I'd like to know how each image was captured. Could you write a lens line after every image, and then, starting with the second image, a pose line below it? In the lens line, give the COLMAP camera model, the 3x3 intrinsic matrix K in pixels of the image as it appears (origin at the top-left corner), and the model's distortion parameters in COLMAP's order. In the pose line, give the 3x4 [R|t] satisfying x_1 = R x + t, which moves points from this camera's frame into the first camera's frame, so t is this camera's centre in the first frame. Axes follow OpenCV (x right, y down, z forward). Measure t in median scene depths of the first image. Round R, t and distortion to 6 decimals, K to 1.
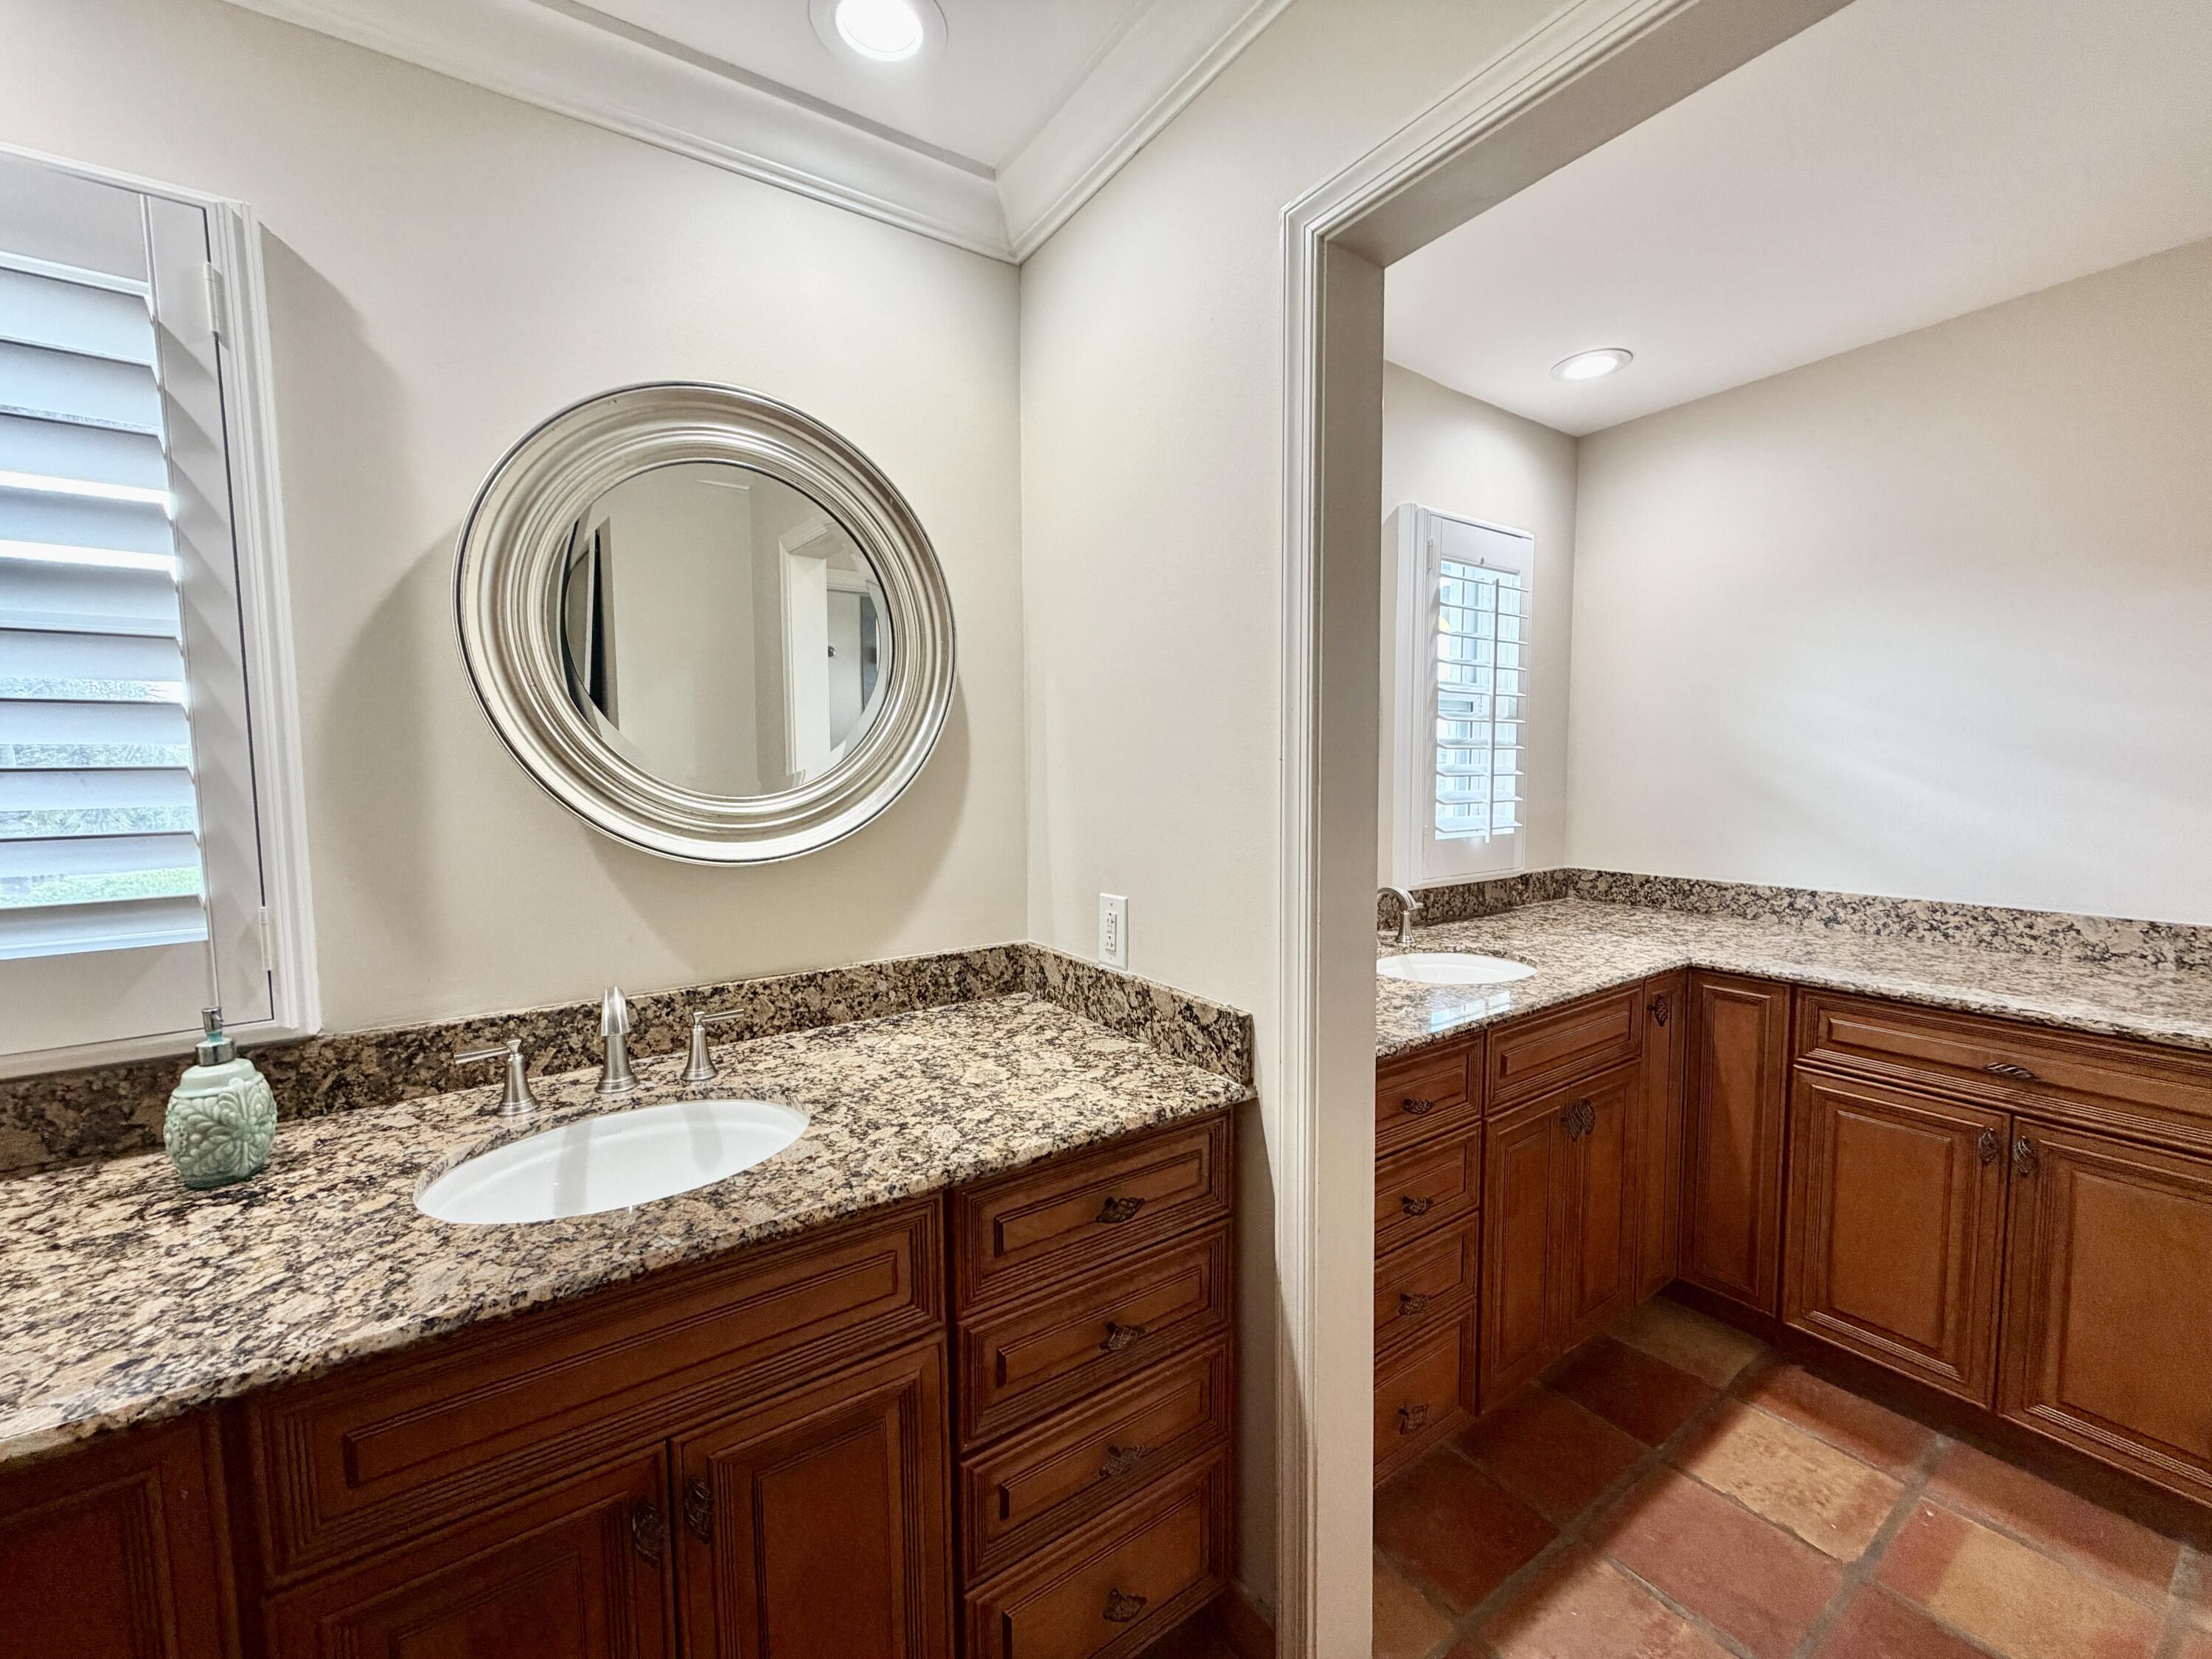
lens RADIAL K [[878.9, 0, 1100.1], [0, 878.9, 826.3], [0, 0, 1]] dist [-0.000619, 0.000299]
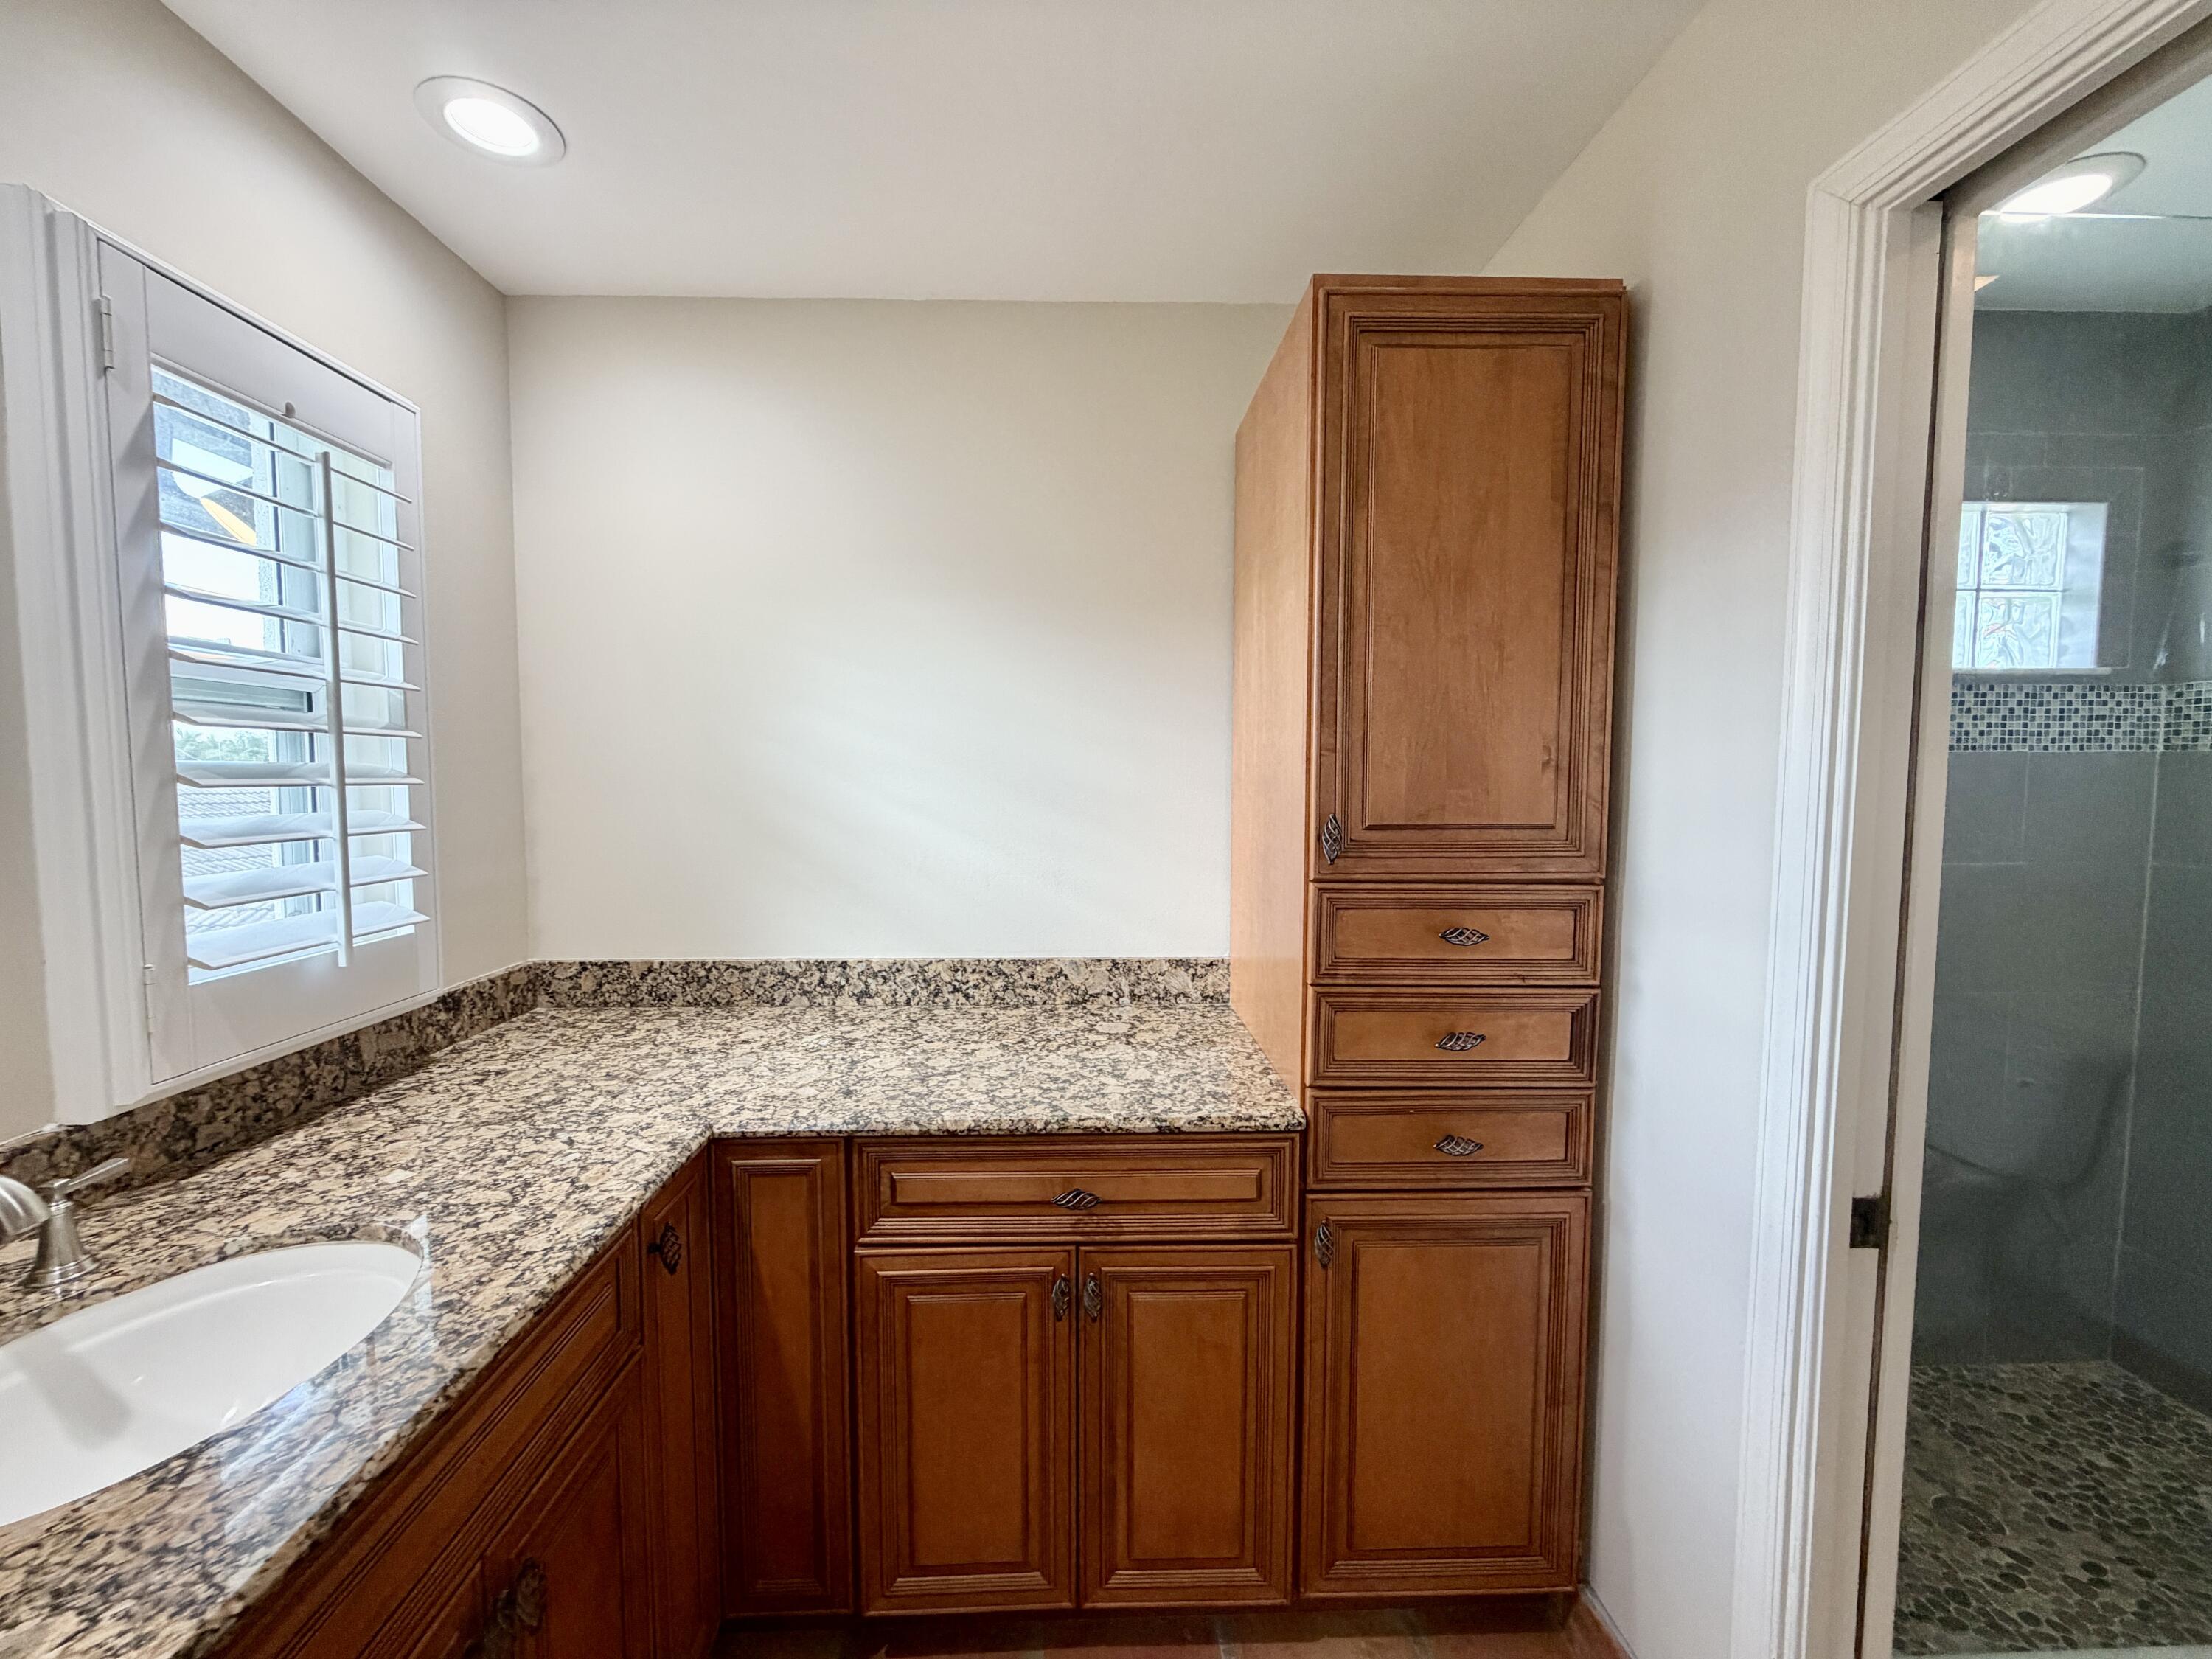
lens RADIAL K [[878.9, 0, 1094.0], [0, 878.9, 827.5], [0, 0, 1]] dist [-0.000619, 0.000299]
pose [[0.532877, -0.042503, 0.845125, 0.277274], [0.053190, 0.998445, 0.016676, -0.054517], [-0.844520, 0.036066, 0.534309, 0.399110]]
